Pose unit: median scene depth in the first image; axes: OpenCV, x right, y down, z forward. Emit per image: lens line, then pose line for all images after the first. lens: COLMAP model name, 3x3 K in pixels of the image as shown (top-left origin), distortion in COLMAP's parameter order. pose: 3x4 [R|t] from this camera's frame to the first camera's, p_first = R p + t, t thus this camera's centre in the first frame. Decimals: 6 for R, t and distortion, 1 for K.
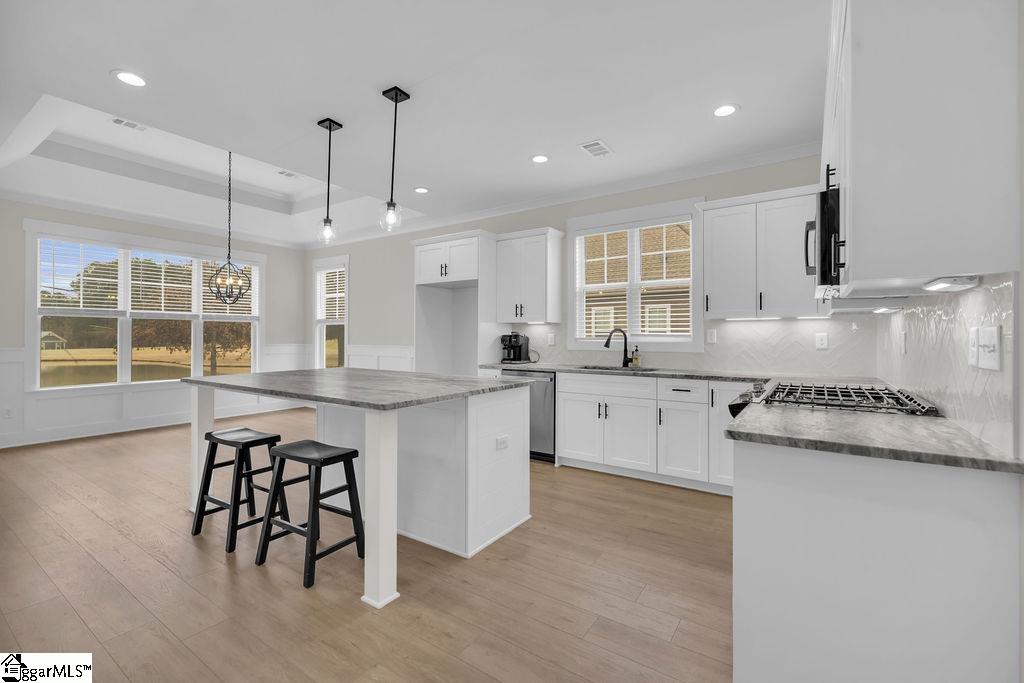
lens RADIAL K [[438.8, 0, 511.8], [0, 438.8, 335.0], [0, 0, 1]] dist [0.002085, 0.000066]
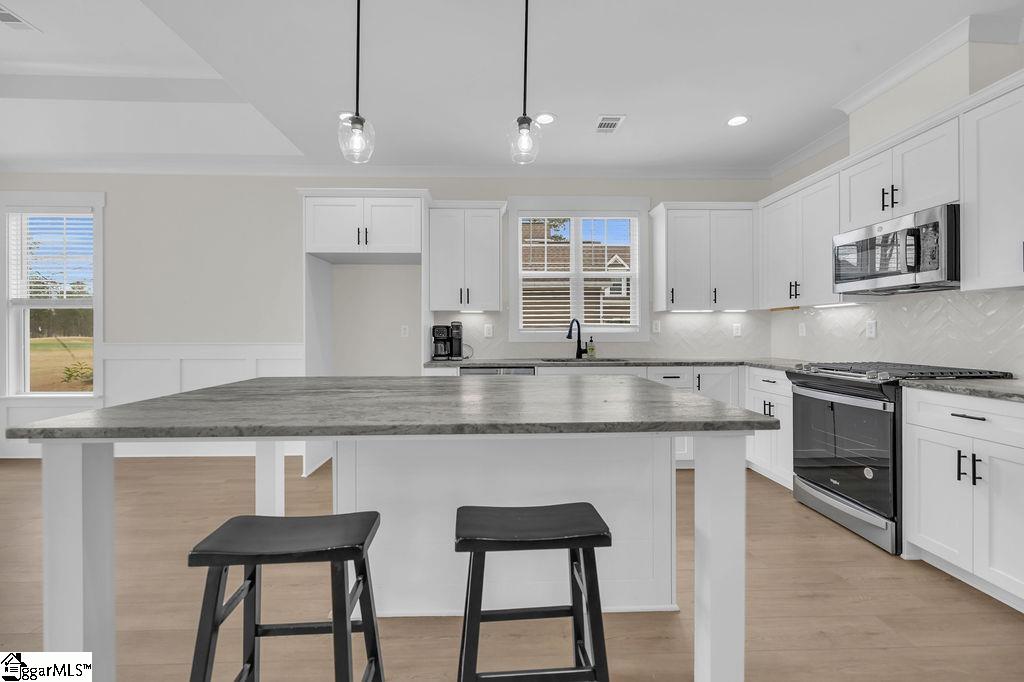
lens RADIAL K [[428.1, 0, 508.0], [0, 428.1, 333.1], [0, 0, 1]] dist [0.003901, 0.000300]
pose [[0.805285, -0.009350, 0.592814, -0.419833], [0.002885, 0.999926, 0.011853, 0.004904], [-0.592881, -0.007835, 0.805252, 0.314020]]
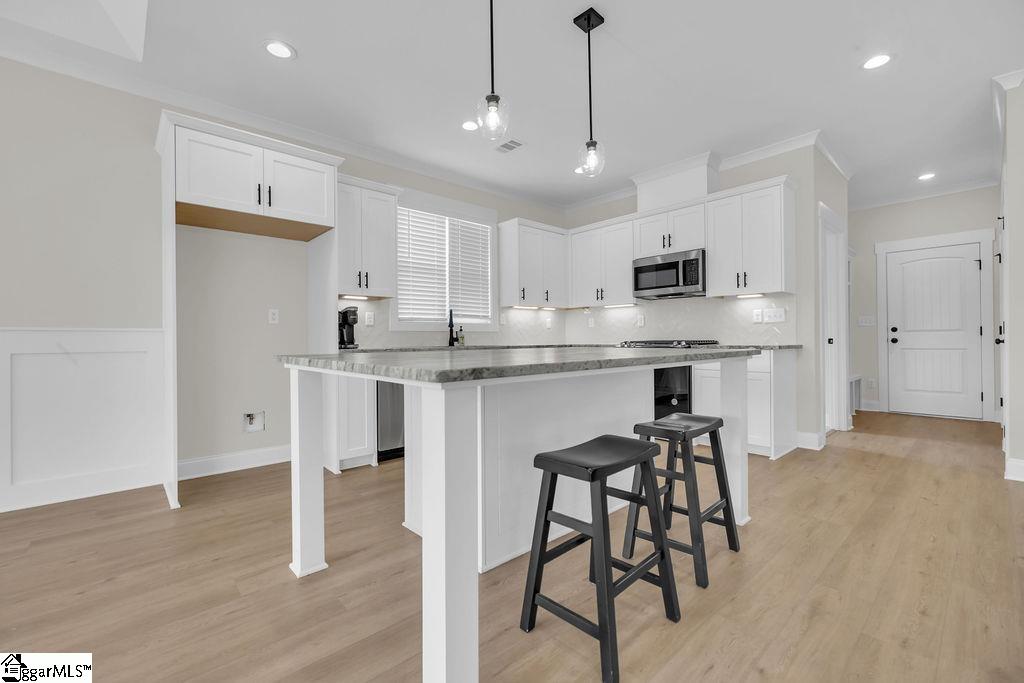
lens RADIAL K [[426.3, 0, 508.9], [0, 426.3, 338.3], [0, 0, 1]] dist [-0.018522, -0.000010]
pose [[0.228500, -0.007336, 0.973516, -0.696630], [0.000995, 0.999973, 0.007302, 0.045155], [-0.973543, -0.000700, 0.228501, 0.605067]]
